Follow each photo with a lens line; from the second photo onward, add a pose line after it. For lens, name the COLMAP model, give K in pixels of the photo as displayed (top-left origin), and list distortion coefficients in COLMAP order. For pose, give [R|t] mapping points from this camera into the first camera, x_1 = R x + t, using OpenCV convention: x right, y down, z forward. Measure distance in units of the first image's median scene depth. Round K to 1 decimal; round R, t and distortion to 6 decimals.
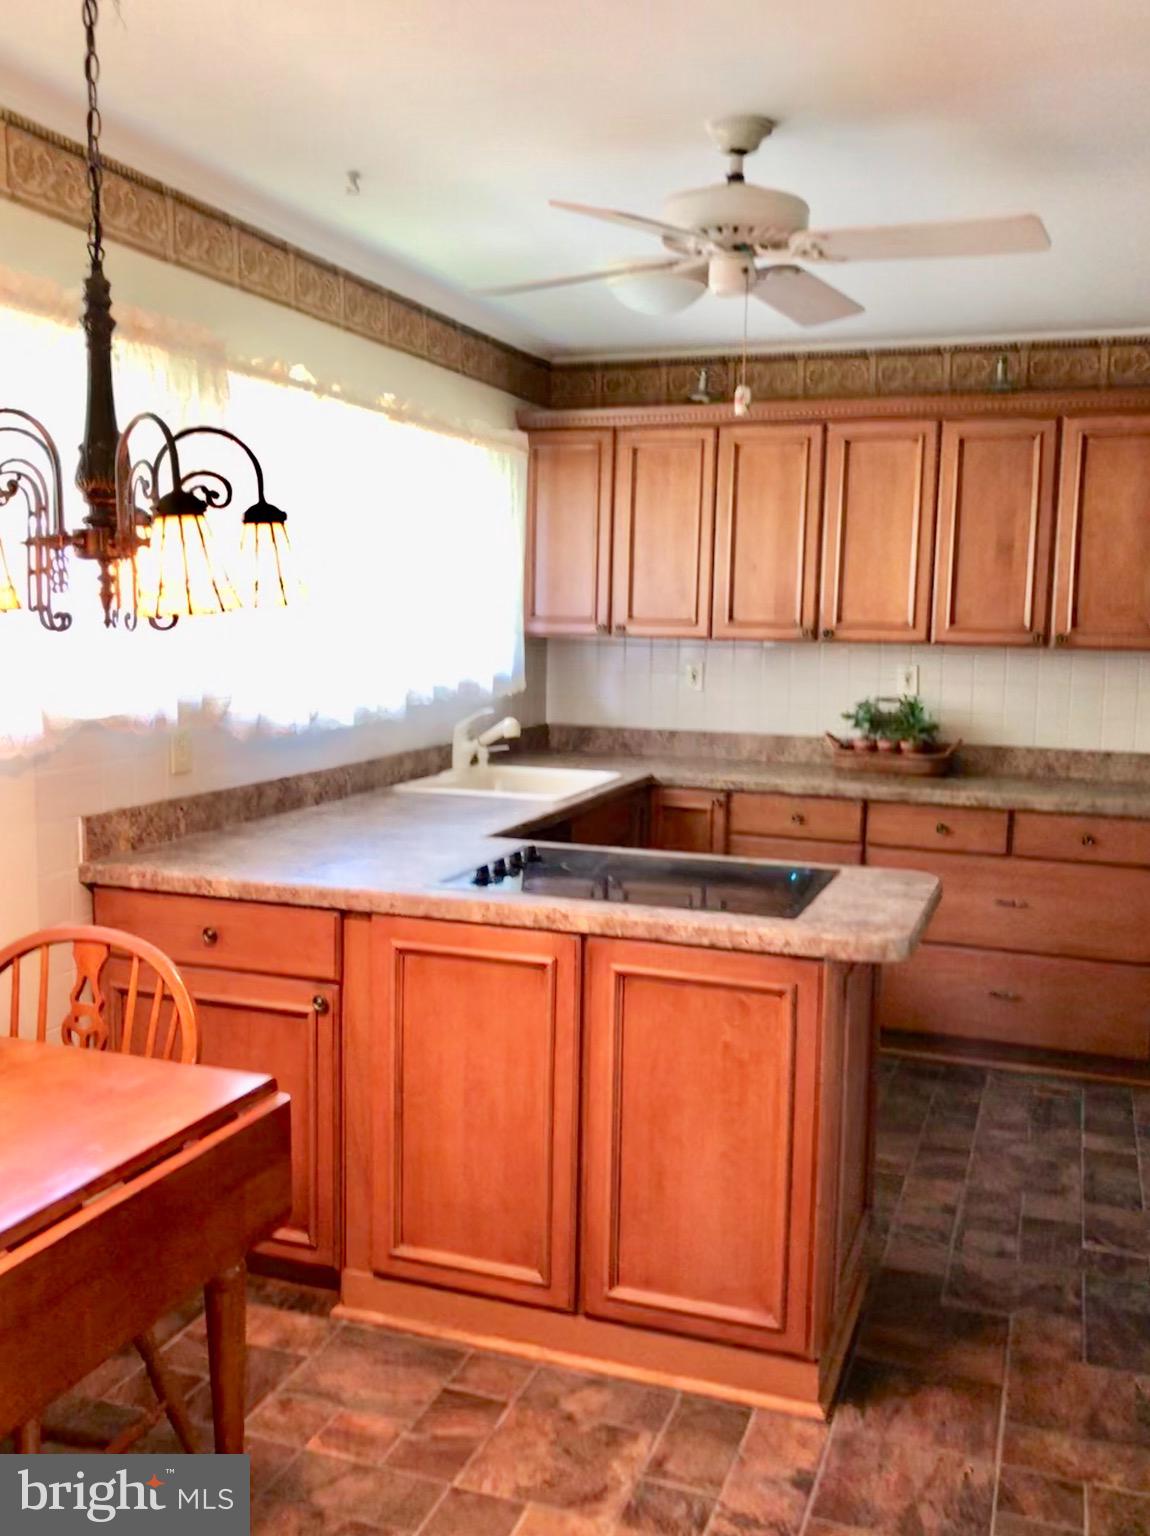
lens RADIAL K [[1386.3, 0, 567.6], [0, 1386.3, 777.7], [0, 0, 1]] dist [0.067182, -0.100292]
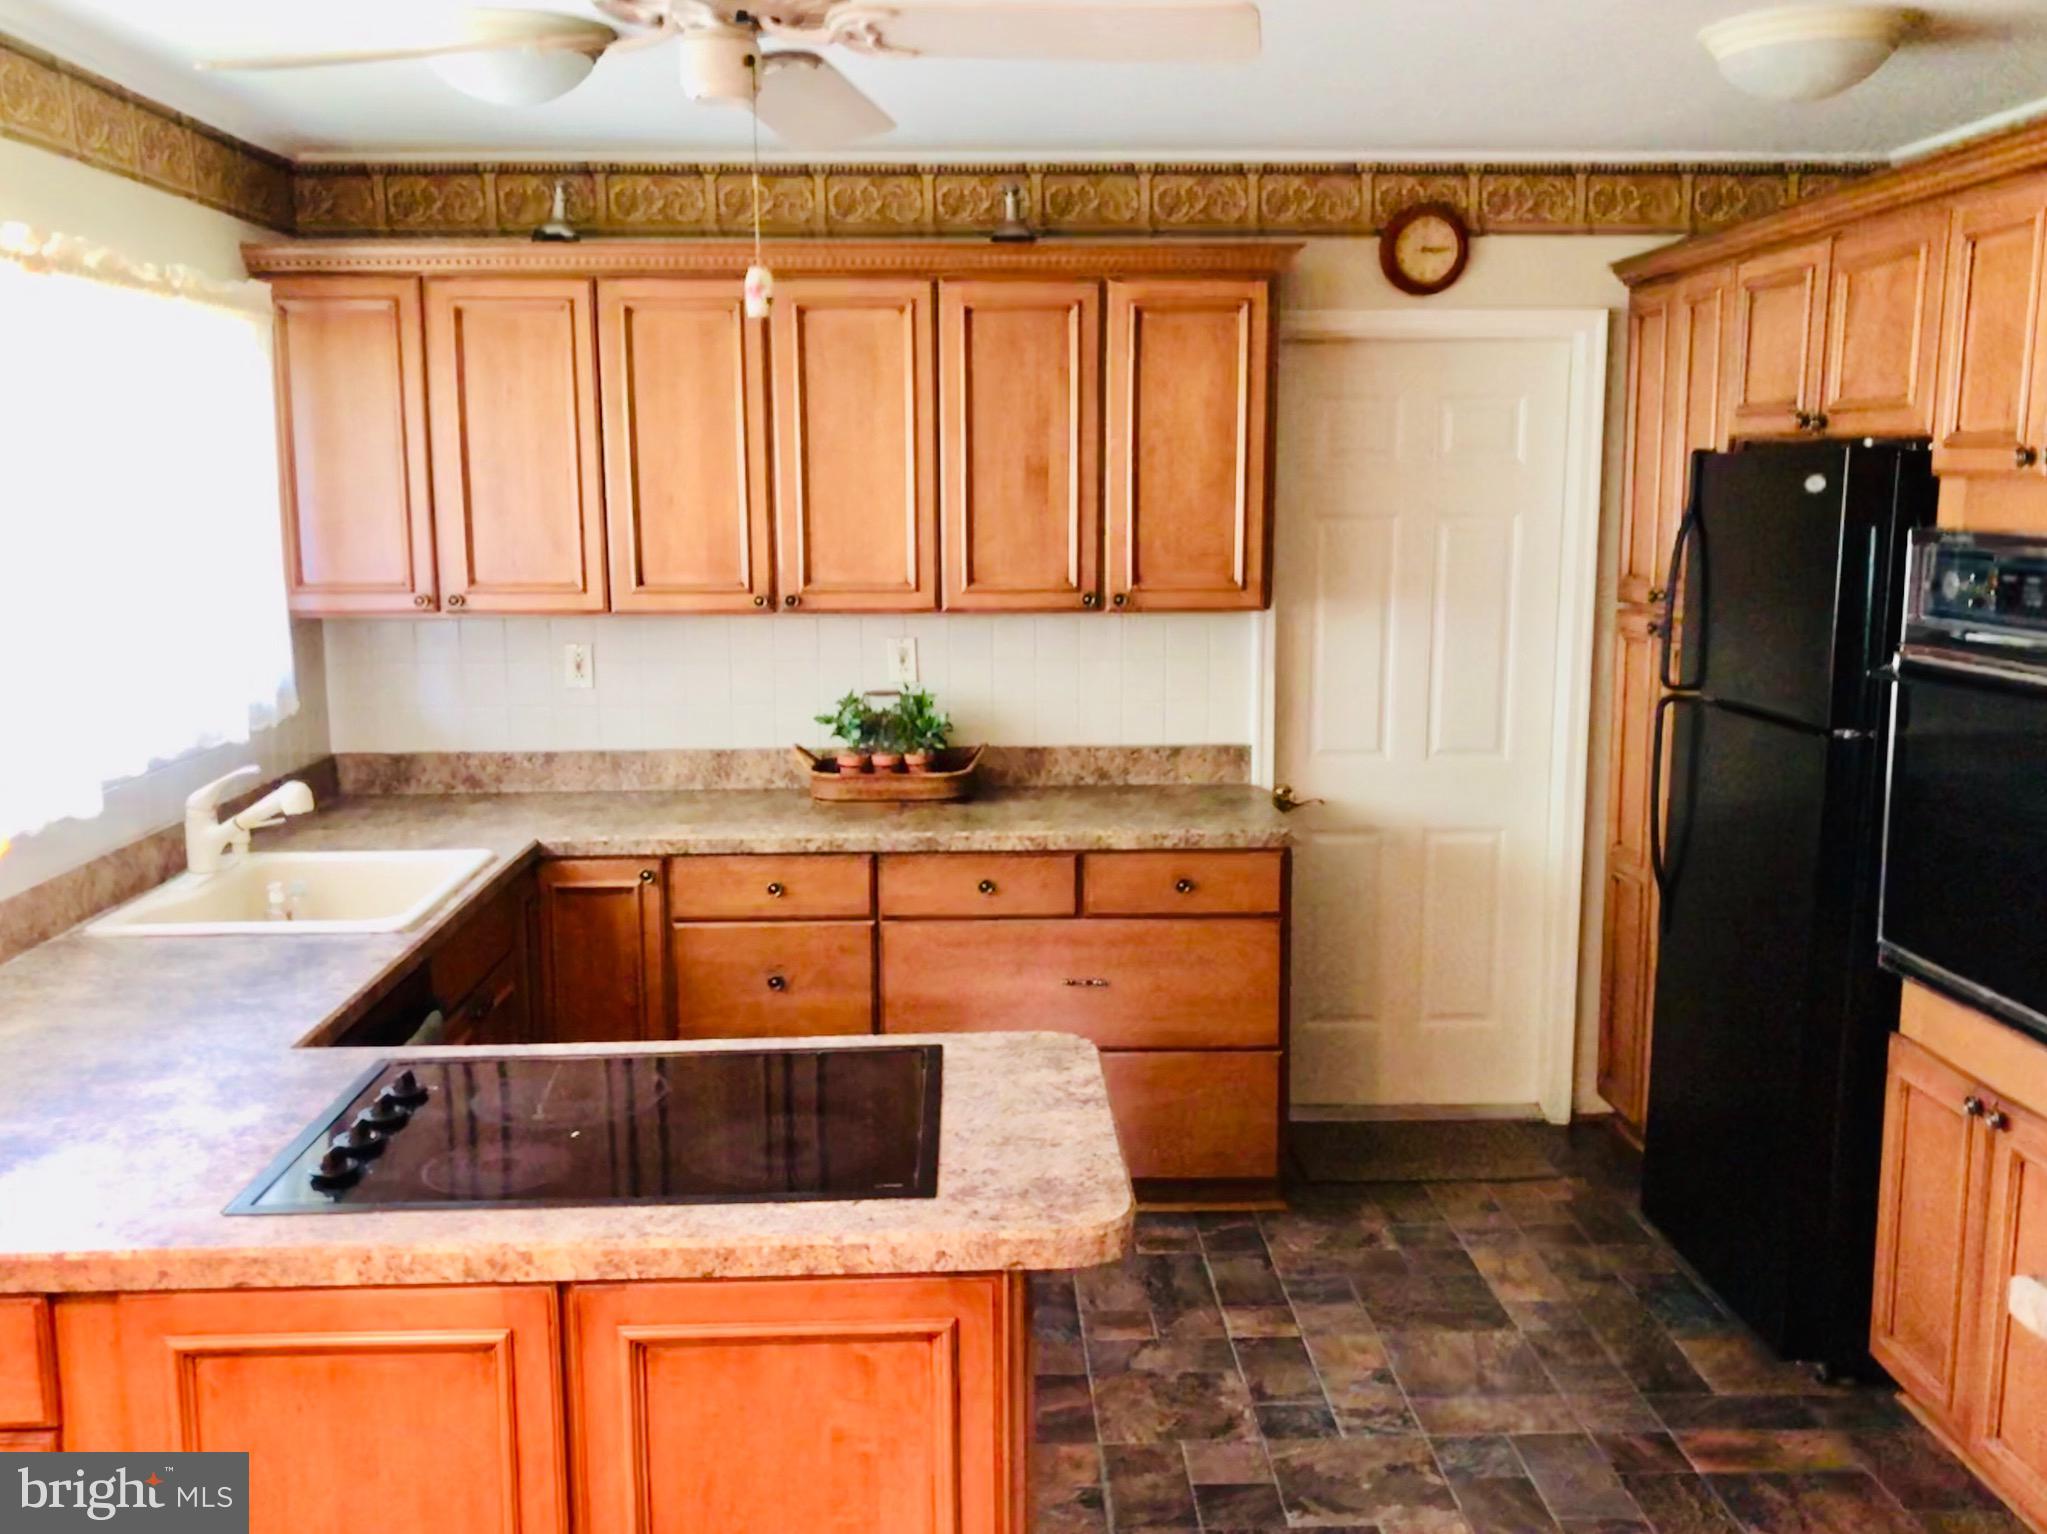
lens RADIAL K [[1847.5, 0, 1018.4], [0, 1847.5, 777.6], [0, 0, 1]] dist [0.067182, -0.100292]
pose [[0.927971, -0.082372, 0.363434, -0.041292], [0.066971, 0.996249, 0.054797, -0.064365], [-0.366585, -0.026511, 0.930007, 0.149881]]
